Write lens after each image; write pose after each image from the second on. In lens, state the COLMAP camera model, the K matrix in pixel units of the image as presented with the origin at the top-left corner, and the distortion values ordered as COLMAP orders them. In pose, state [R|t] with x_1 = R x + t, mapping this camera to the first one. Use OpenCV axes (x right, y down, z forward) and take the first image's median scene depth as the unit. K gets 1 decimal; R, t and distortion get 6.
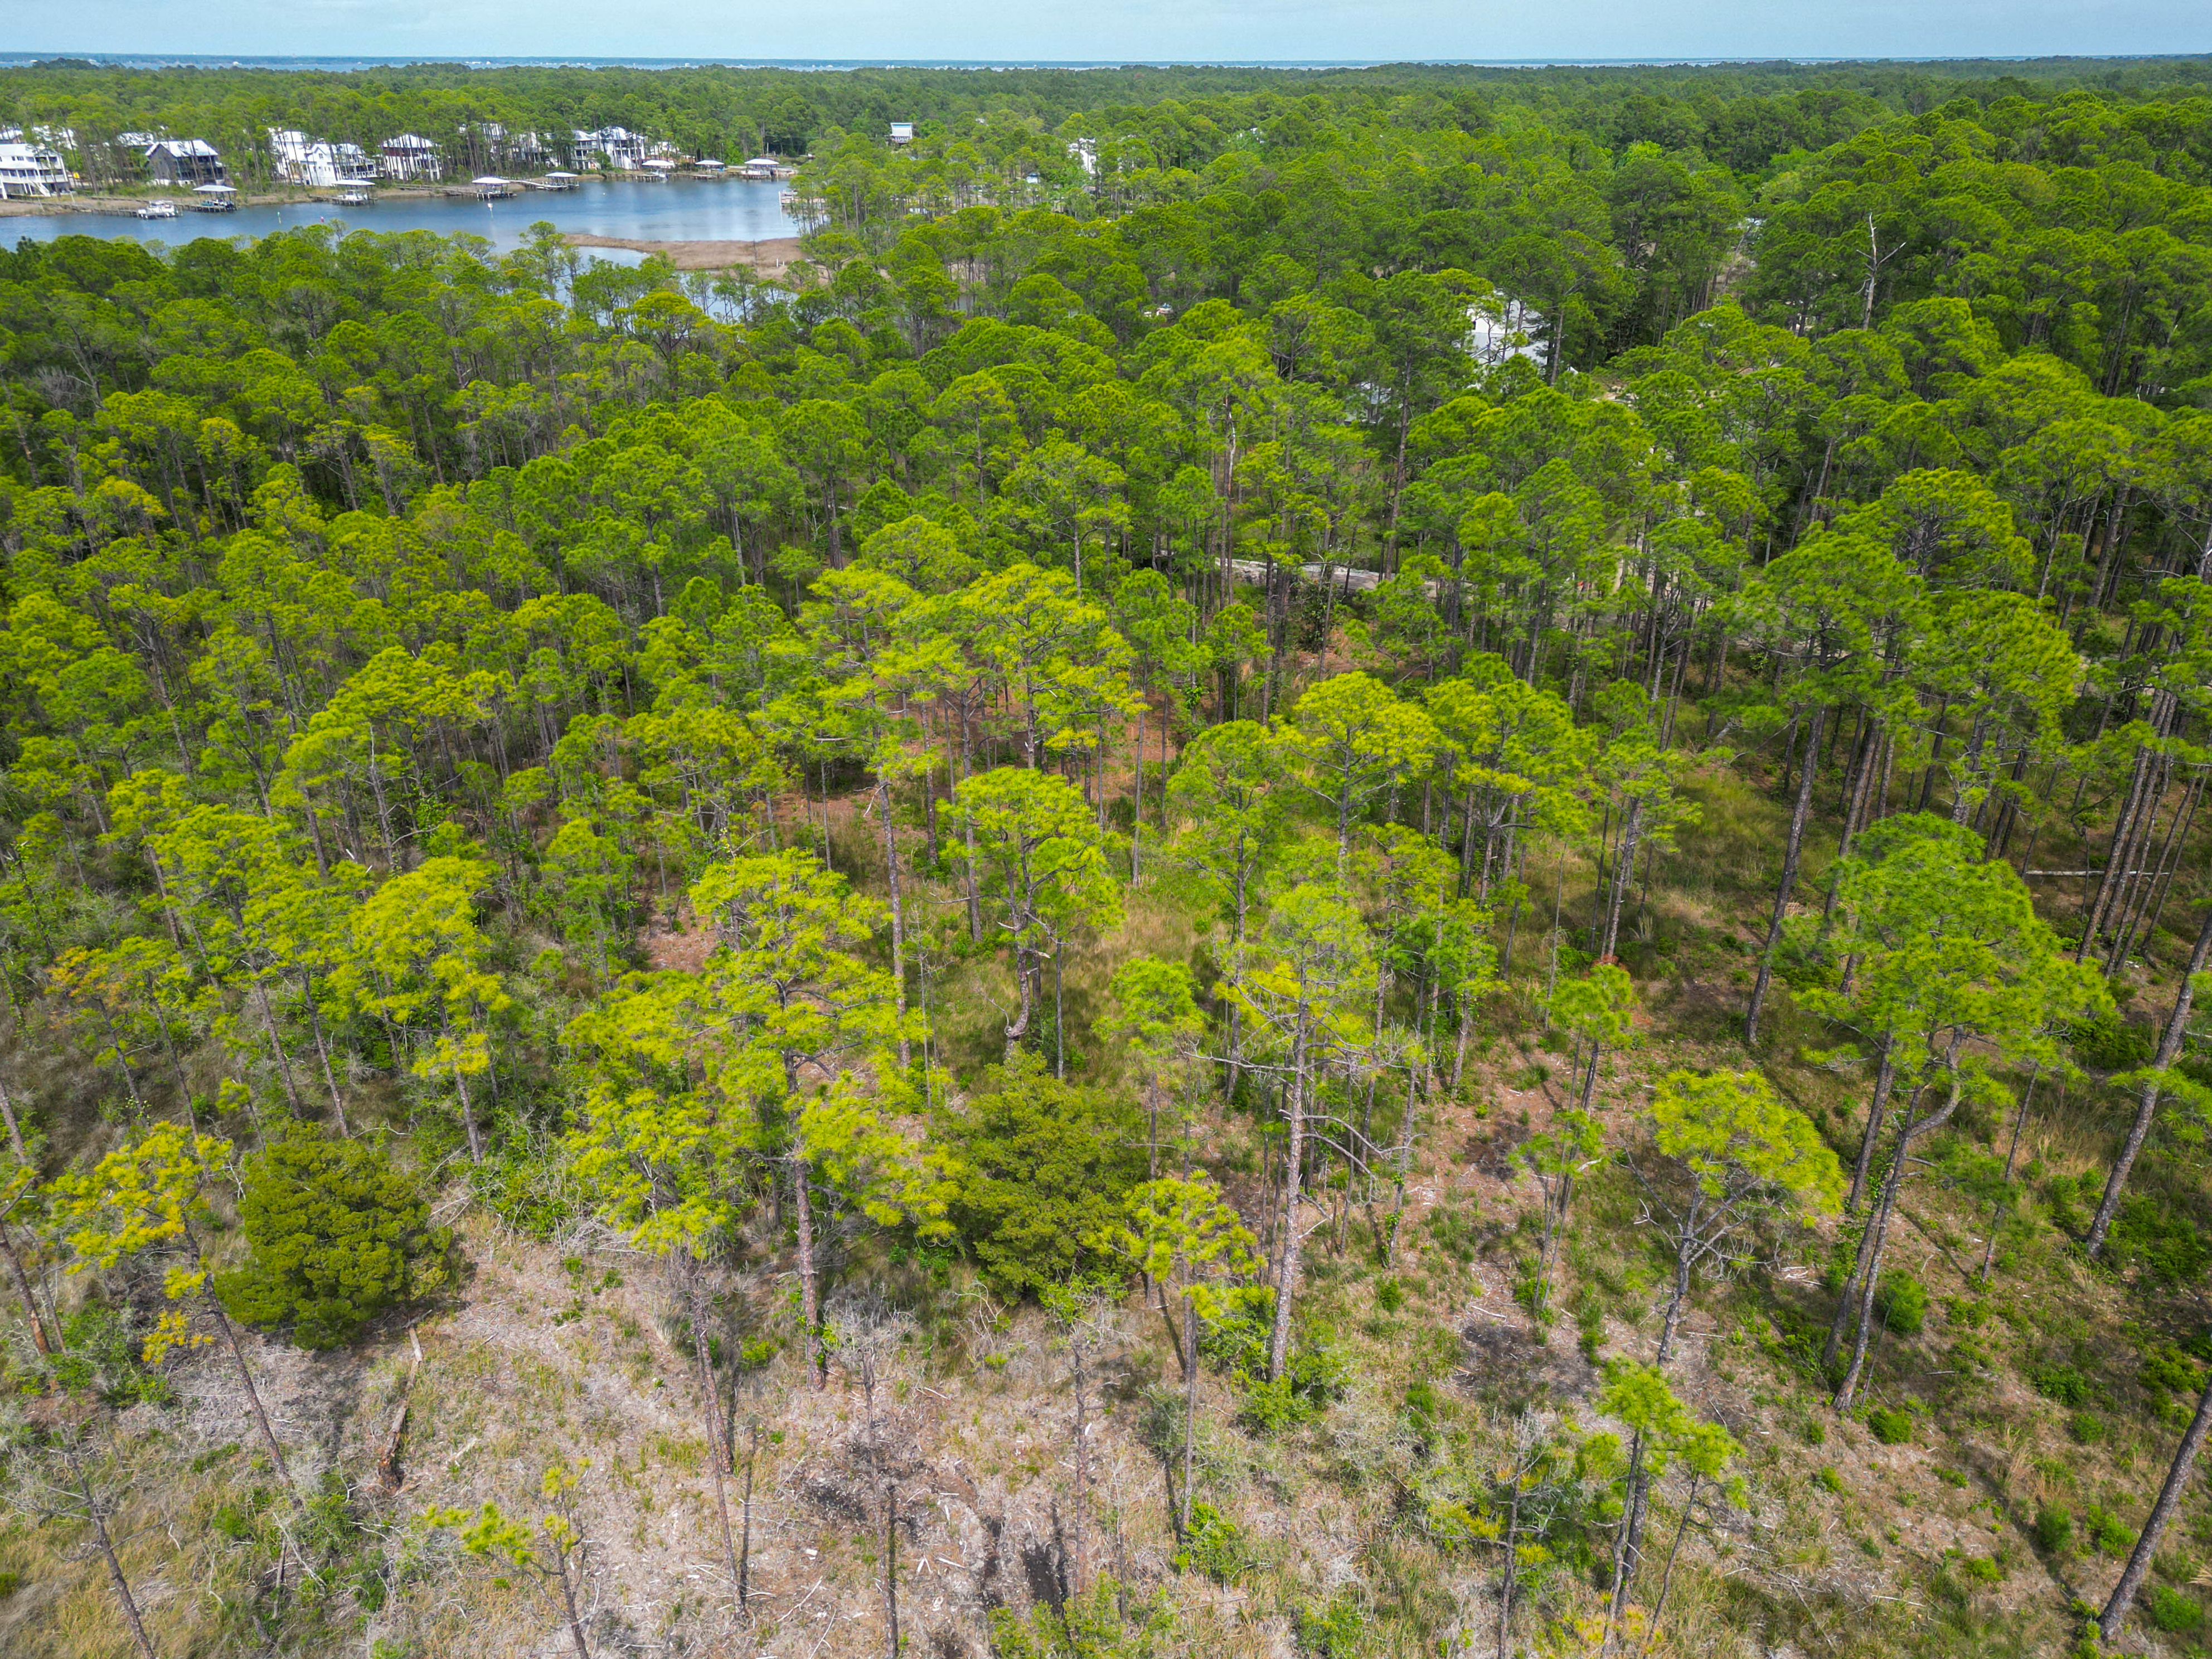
lens RADIAL K [[1560.9, 0, 1108.7], [0, 1560.9, 825.1], [0, 0, 1]] dist [0.082254, -0.086960]
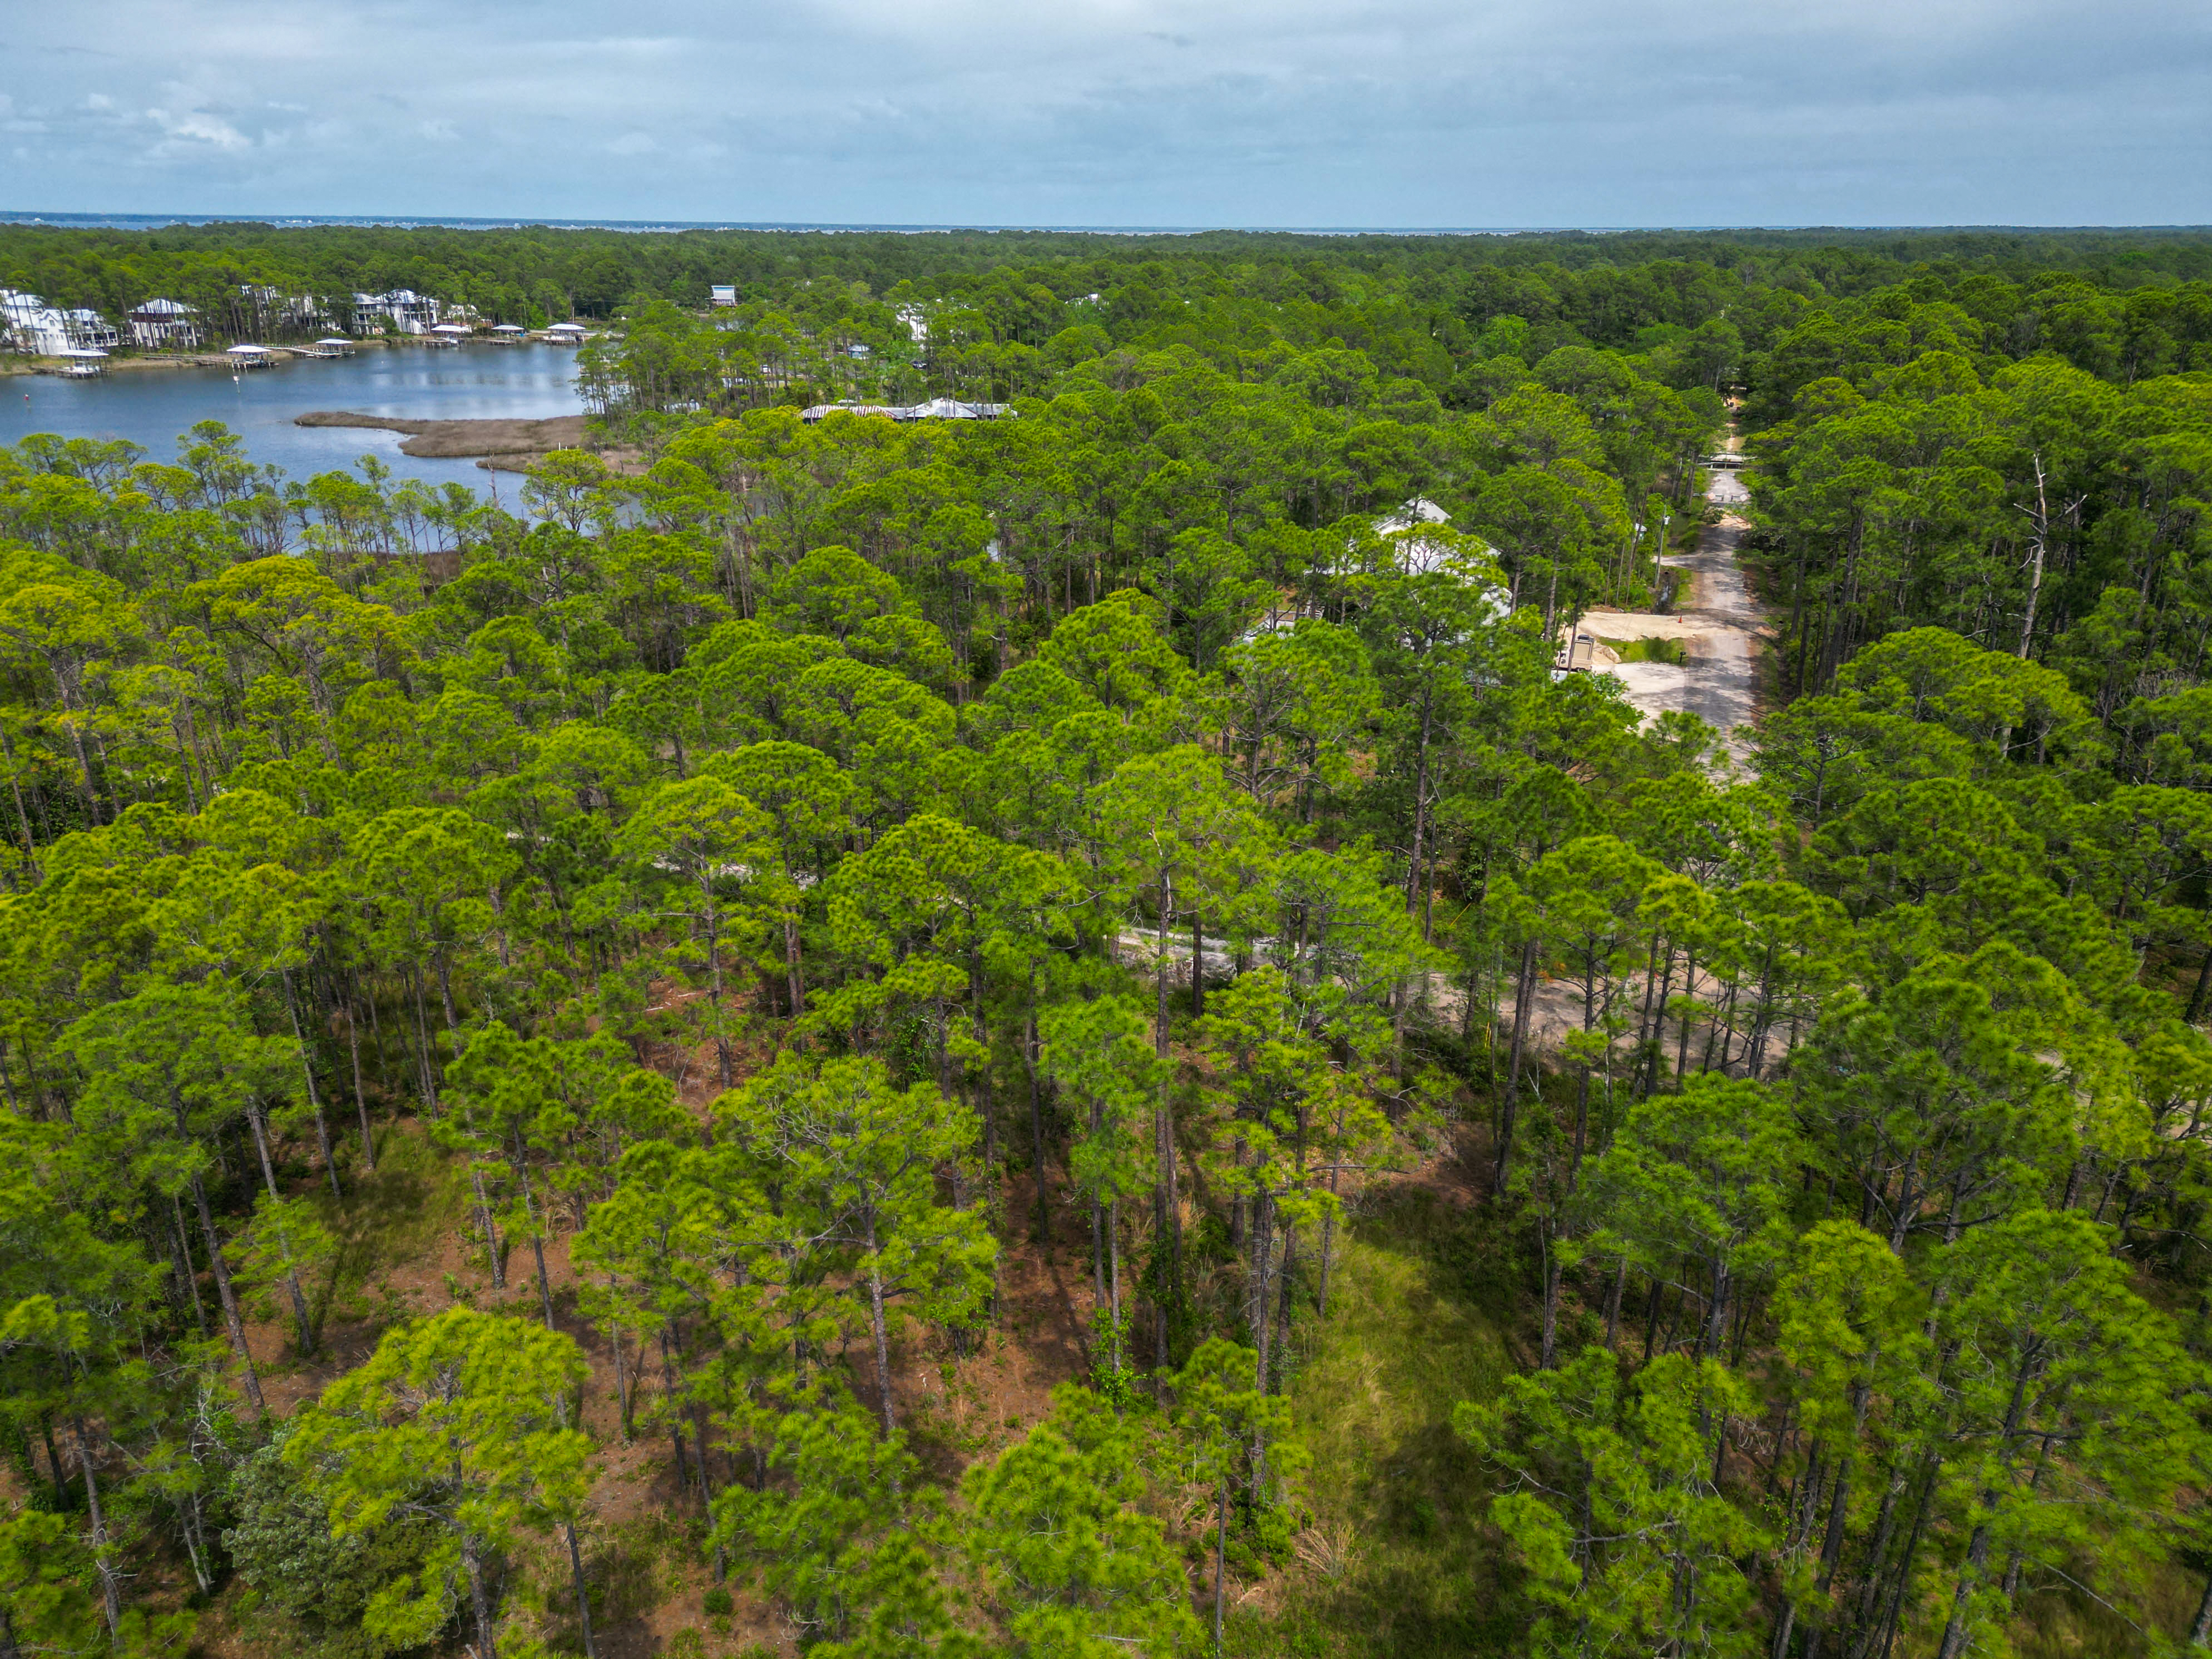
lens RADIAL K [[1486.5, 0, 1071.8], [0, 1486.5, 836.8], [0, 0, 1]] dist [0.071879, -0.066883]
pose [[0.996685, -0.024560, 0.077561, 0.003794], [0.029371, 0.997674, -0.061517, -0.158464], [-0.075869, 0.063592, 0.995088, 0.321605]]
